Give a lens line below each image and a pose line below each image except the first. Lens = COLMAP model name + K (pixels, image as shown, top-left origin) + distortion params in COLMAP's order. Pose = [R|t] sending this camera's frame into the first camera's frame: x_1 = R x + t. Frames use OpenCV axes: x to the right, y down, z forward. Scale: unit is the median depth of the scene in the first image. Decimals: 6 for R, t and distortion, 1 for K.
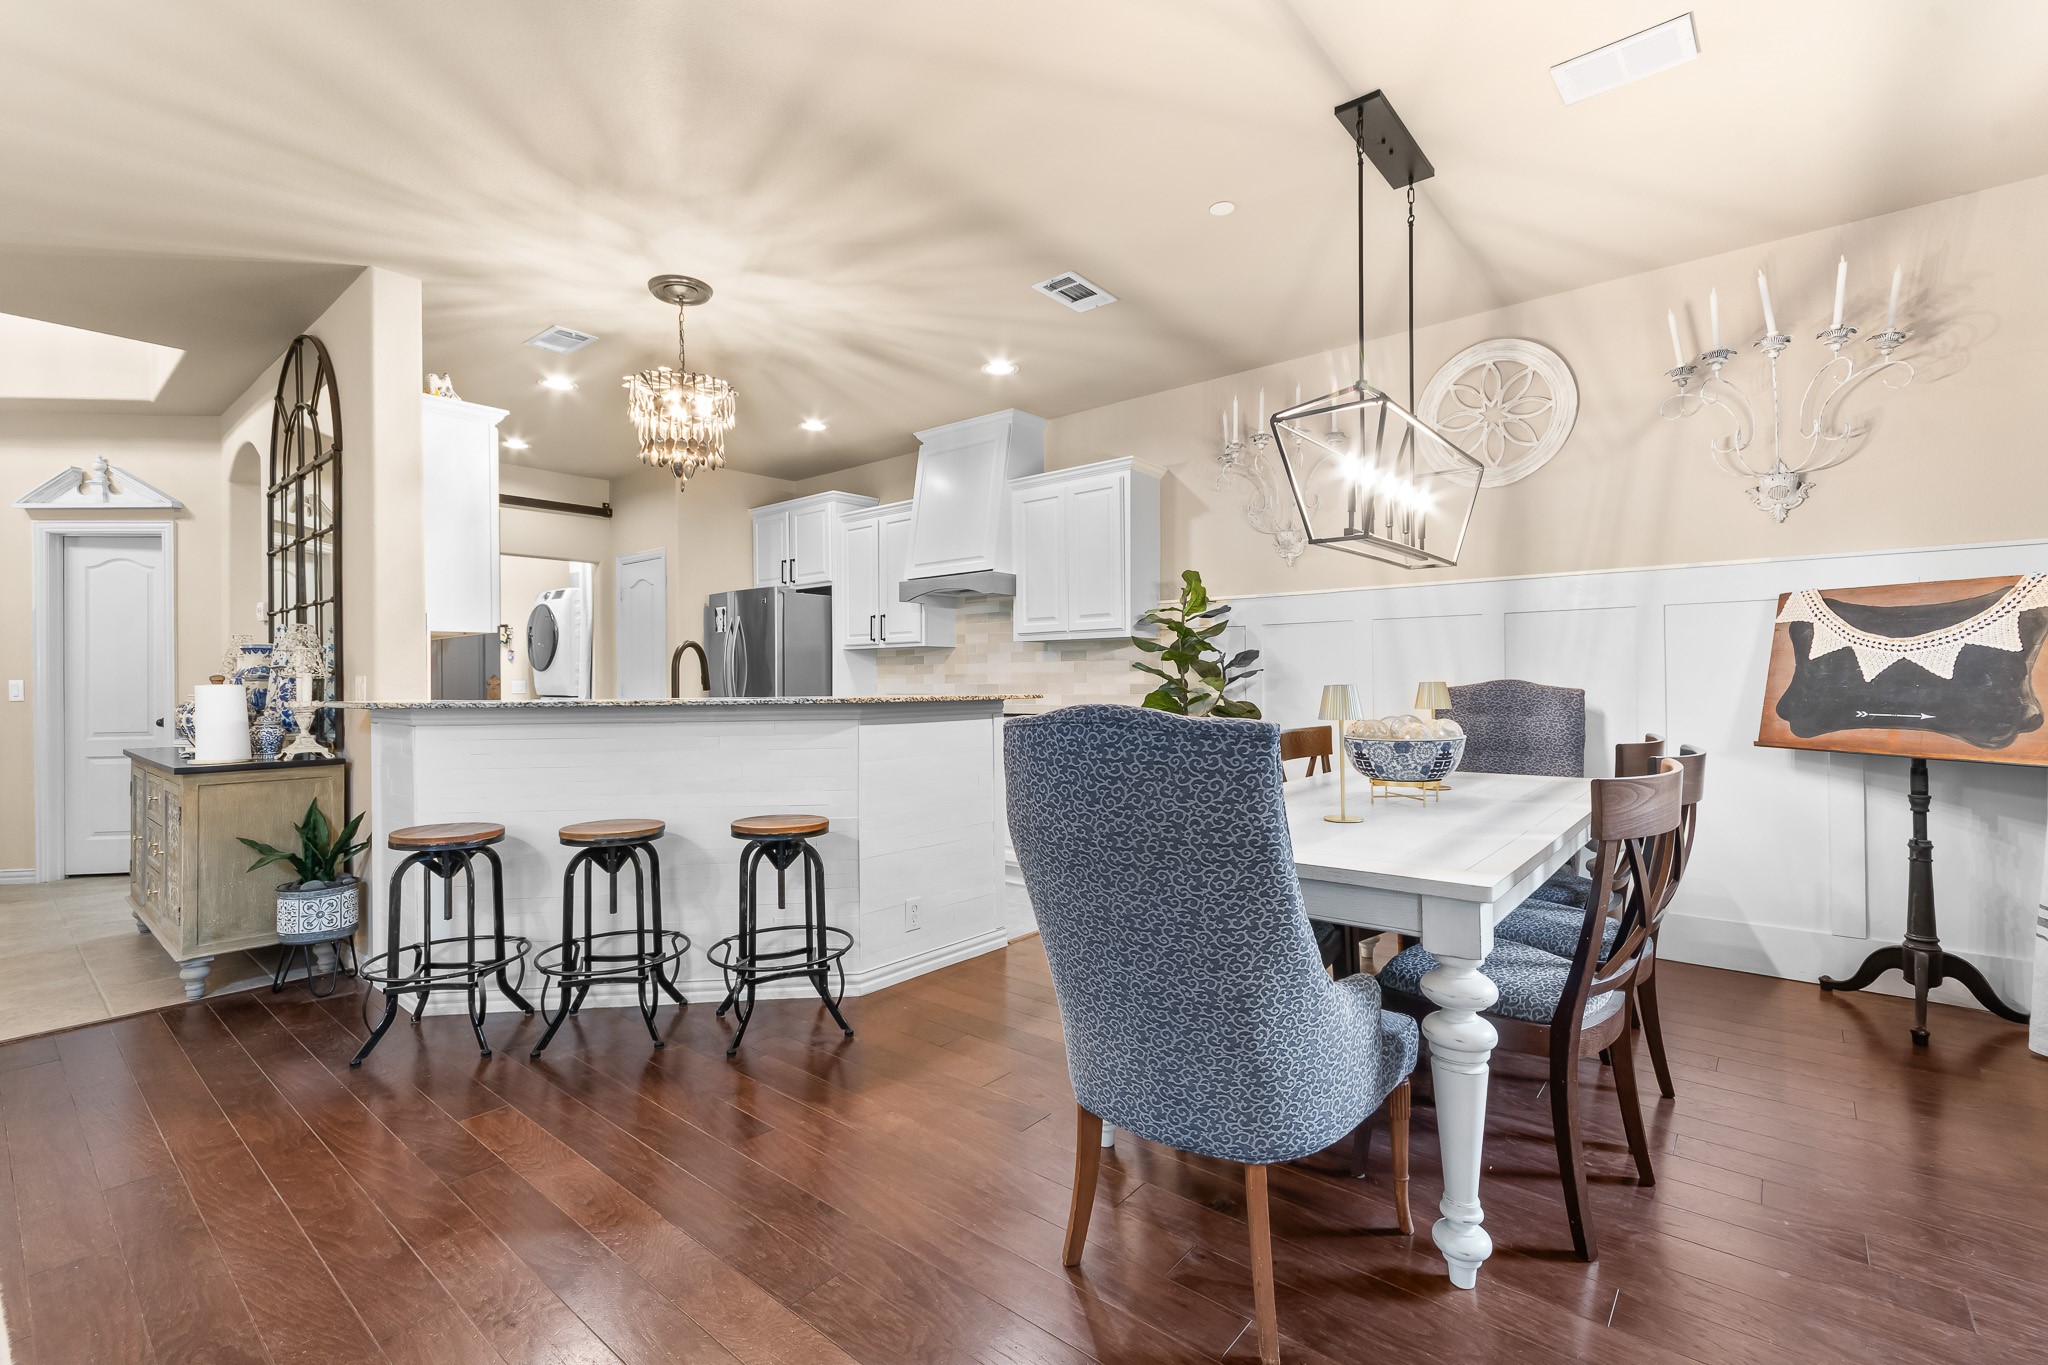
lens RADIAL K [[907.2, 0, 1024.0], [0, 907.2, 682.5], [0, 0, 1]] dist [0.001641, 0.001073]
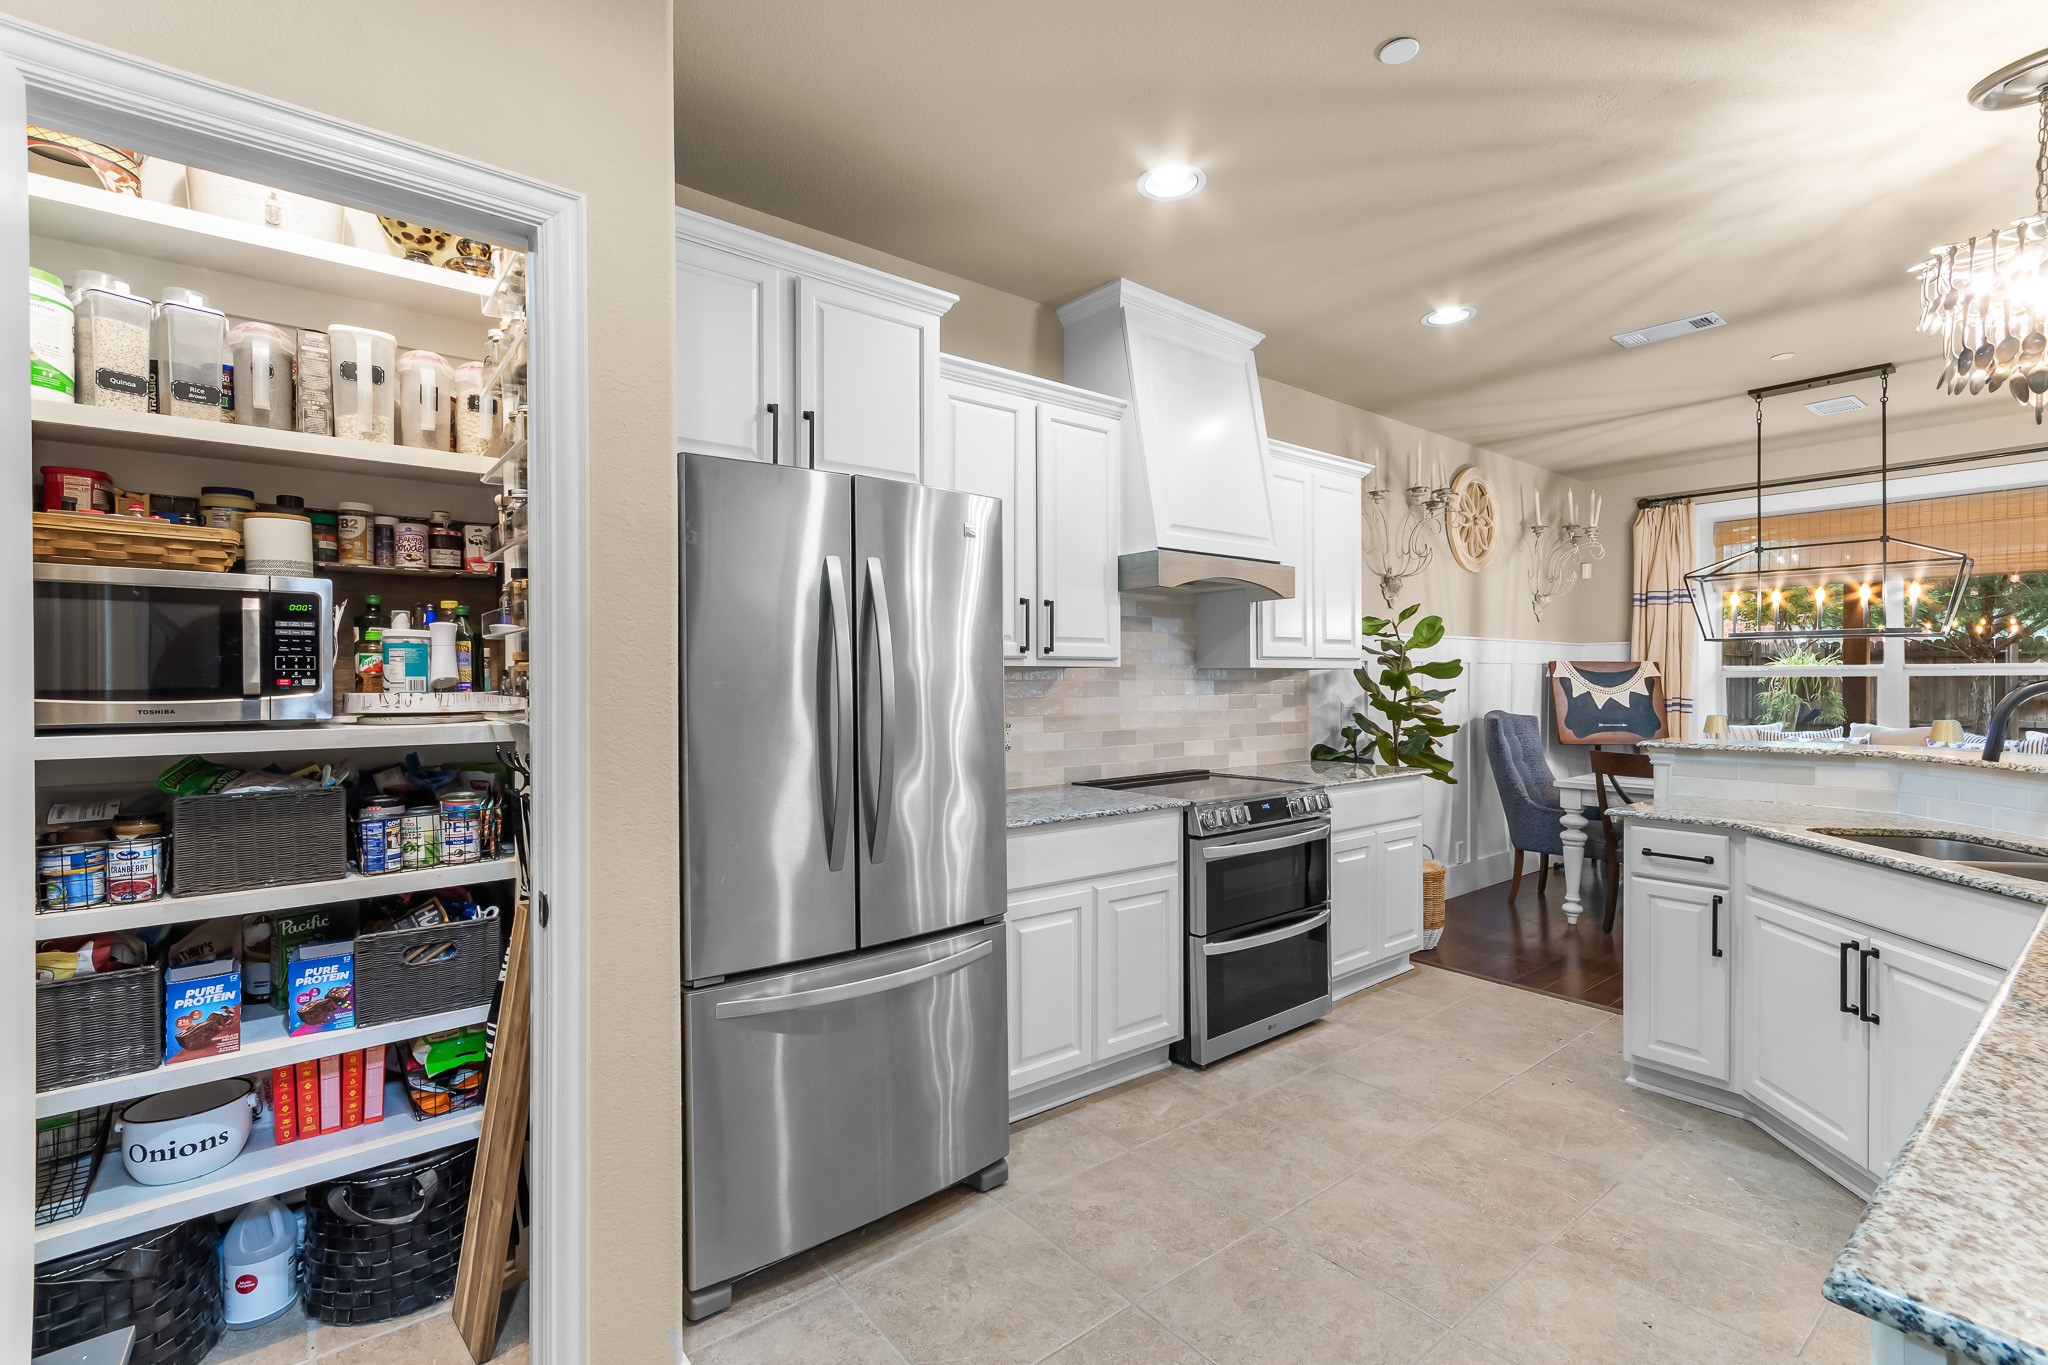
lens RADIAL K [[907.2, 0, 1024.0], [0, 907.2, 682.5], [0, 0, 1]] dist [0.001641, 0.001073]
pose [[0.187905, 0.009397, 0.982142, -1.228827], [0.008888, 0.999897, -0.011268, -0.045364], [-0.982147, 0.010847, 0.187803, 1.759264]]
